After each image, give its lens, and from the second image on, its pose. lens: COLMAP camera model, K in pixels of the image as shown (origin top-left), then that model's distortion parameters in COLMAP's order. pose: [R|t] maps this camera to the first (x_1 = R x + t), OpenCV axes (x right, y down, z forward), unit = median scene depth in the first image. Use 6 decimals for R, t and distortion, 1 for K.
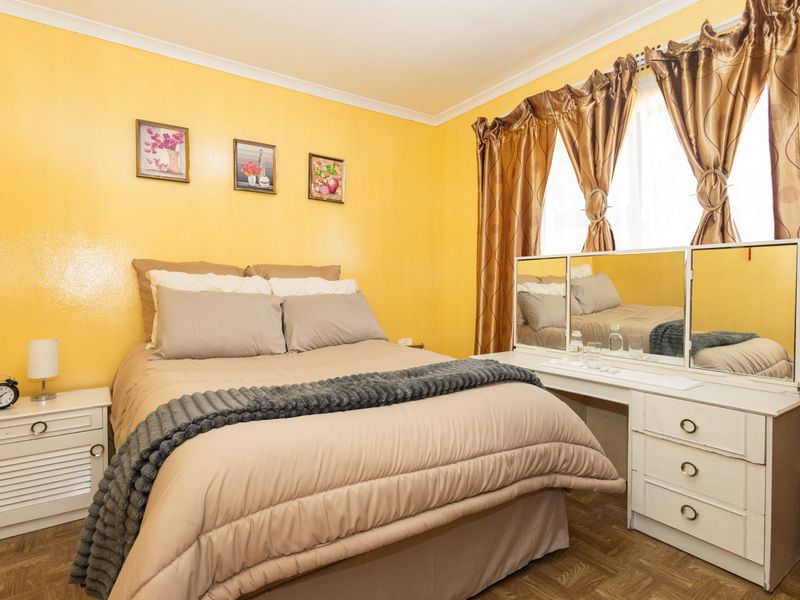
lens RADIAL K [[416.5, 0, 400.3], [0, 416.5, 302.3], [0, 0, 1]] dist [0.014790, -0.000472]
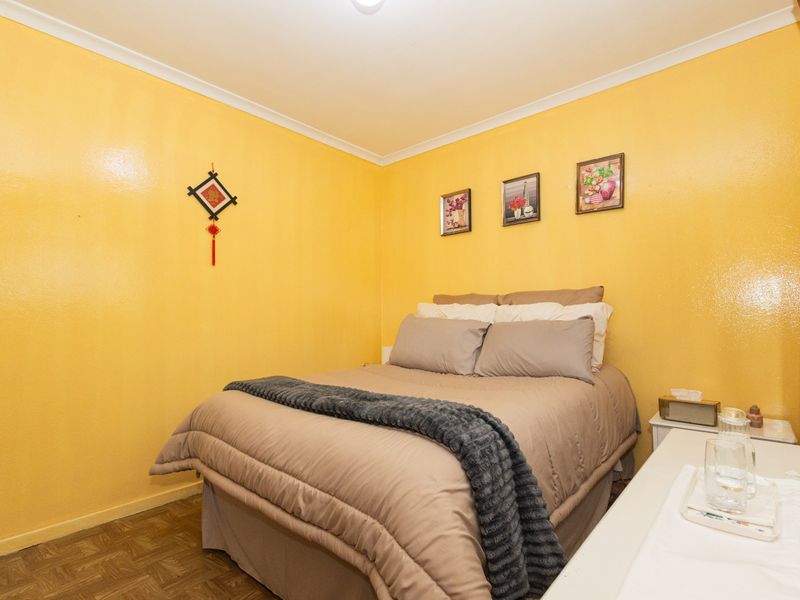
lens RADIAL K [[416.5, 0, 400.3], [0, 416.5, 302.3], [0, 0, 1]] dist [0.014790, -0.000472]
pose [[0.272721, -0.036268, -0.961409, 0.642280], [-0.024508, 0.998703, -0.044627, -0.011900], [0.961781, 0.035733, 0.271478, 0.478141]]
